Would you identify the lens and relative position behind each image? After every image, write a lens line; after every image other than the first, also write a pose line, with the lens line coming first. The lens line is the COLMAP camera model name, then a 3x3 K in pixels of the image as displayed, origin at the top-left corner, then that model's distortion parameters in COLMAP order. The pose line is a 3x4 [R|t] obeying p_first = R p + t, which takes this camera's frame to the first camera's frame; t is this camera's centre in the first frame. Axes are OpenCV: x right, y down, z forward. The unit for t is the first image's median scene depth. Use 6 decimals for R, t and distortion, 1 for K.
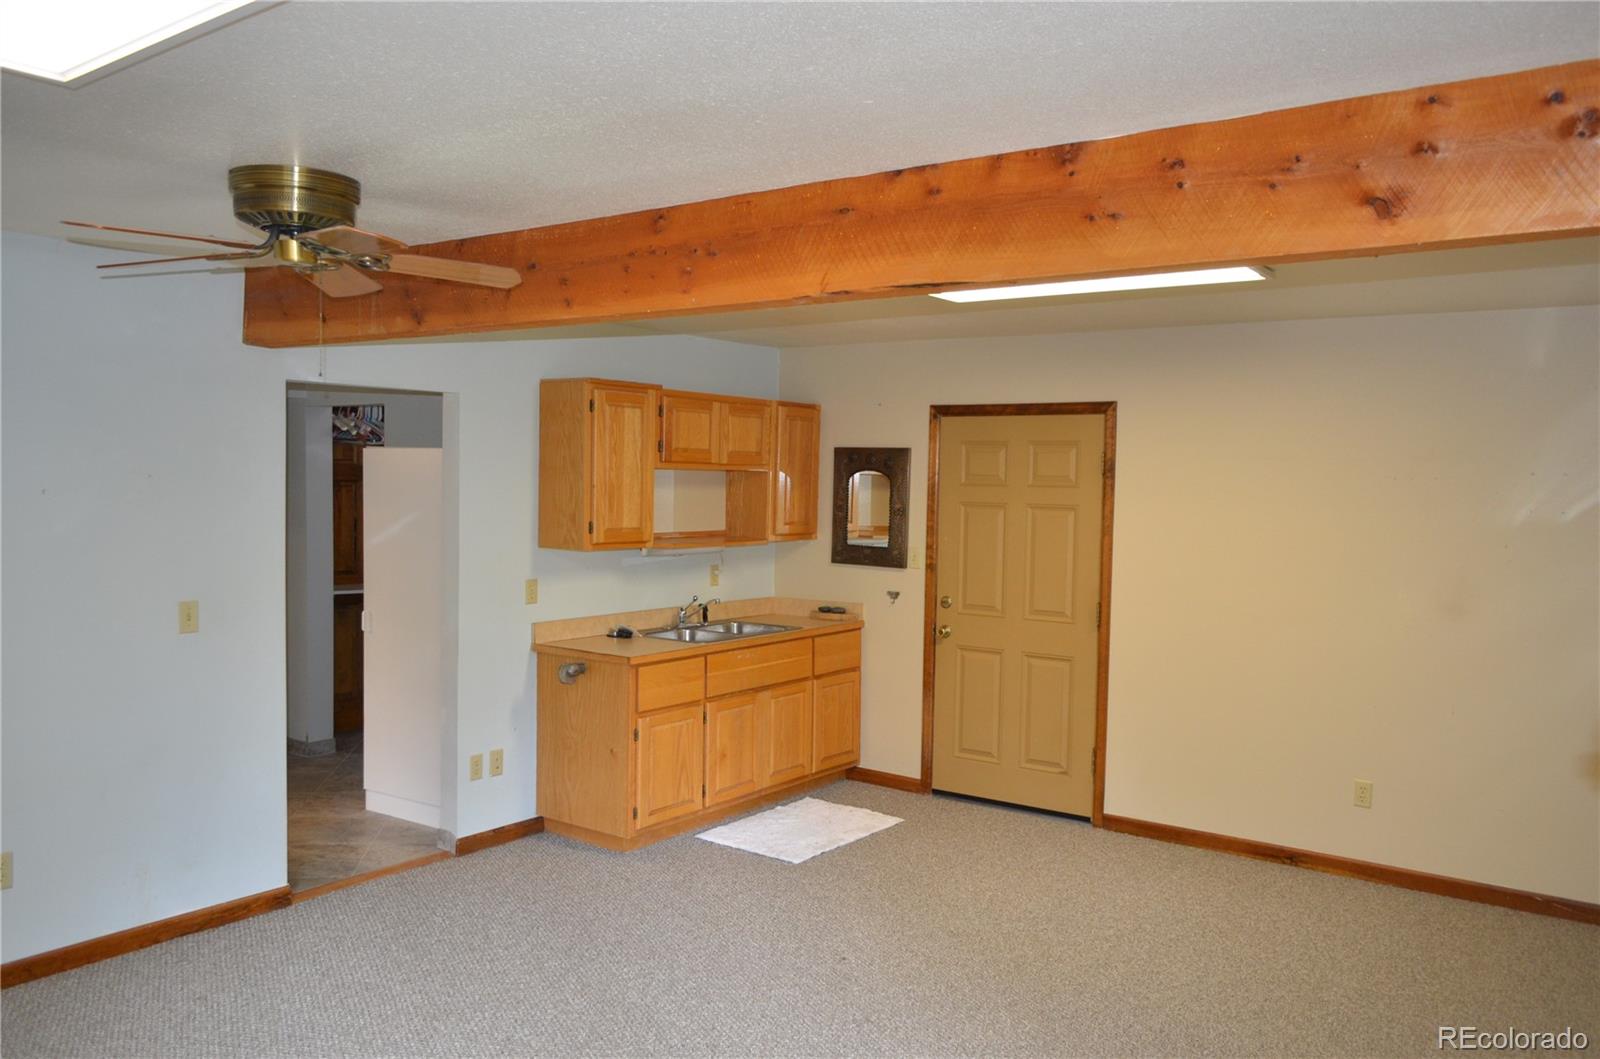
lens RADIAL K [[1251.3, 0, 808.8], [0, 1251.3, 538.3], [0, 0, 1]] dist [-0.010300, -0.003482]
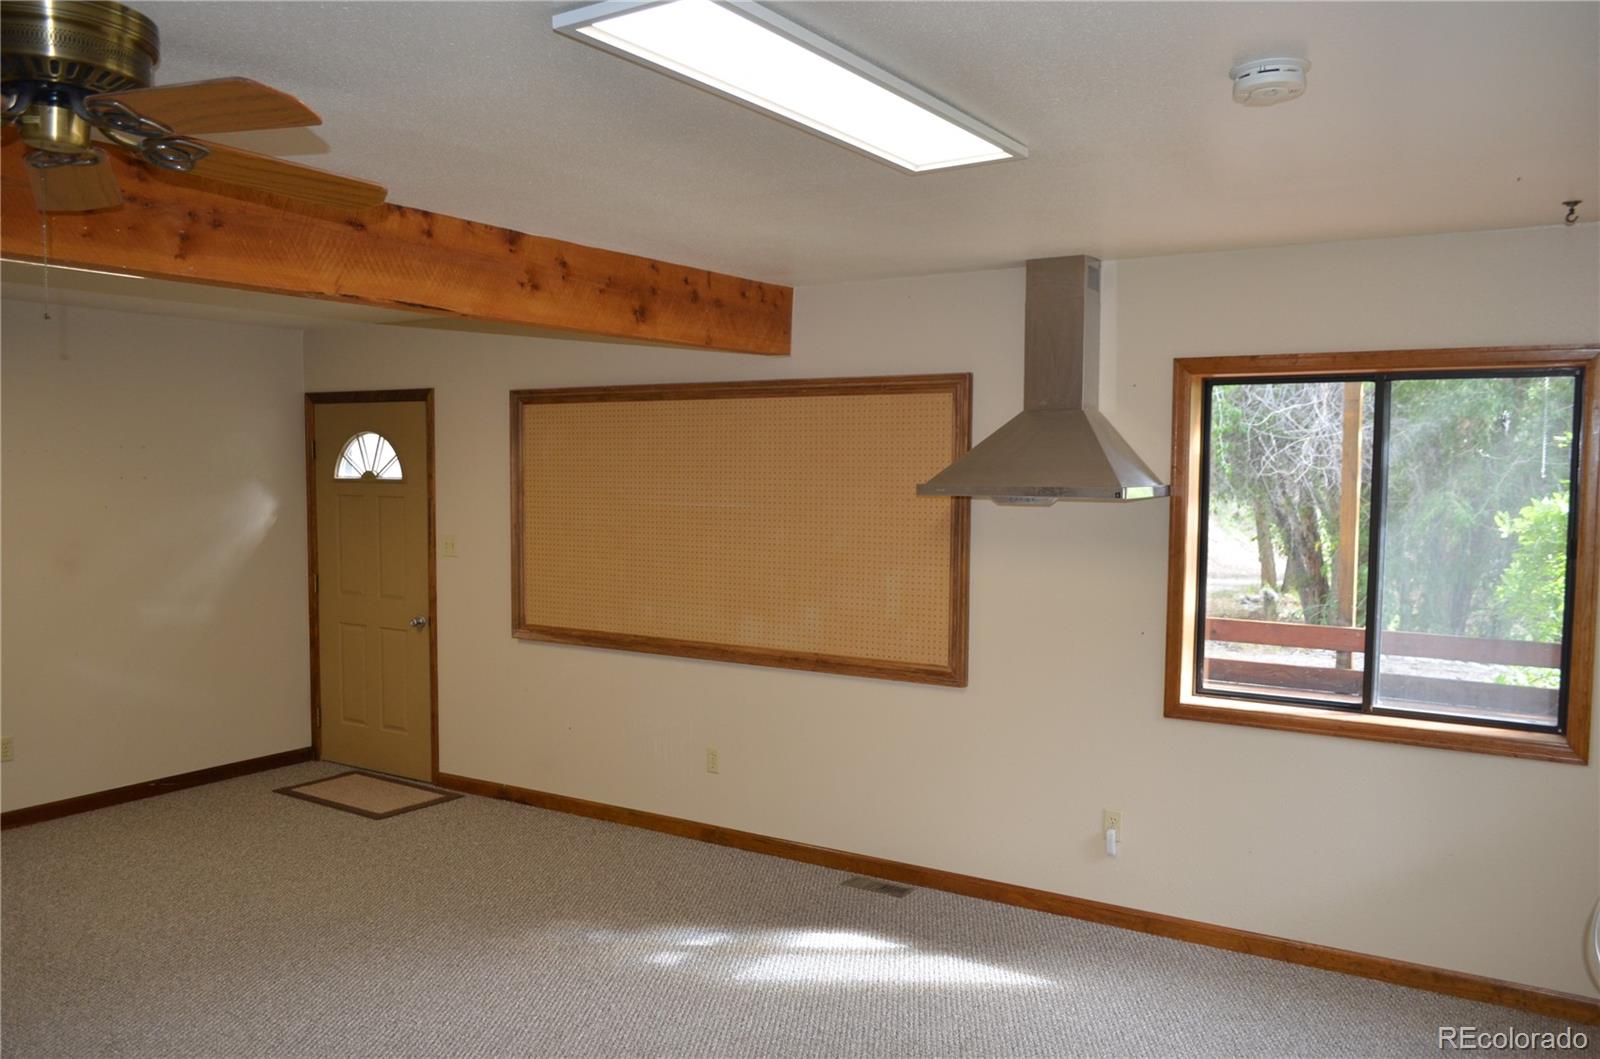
lens RADIAL K [[1251.3, 0, 808.8], [0, 1251.3, 538.3], [0, 0, 1]] dist [-0.010300, -0.003482]
pose [[-0.095480, -0.071441, 0.992864, -1.124079], [0.054387, 0.995557, 0.076865, -0.045457], [-0.993945, 0.061338, -0.091170, 0.706662]]
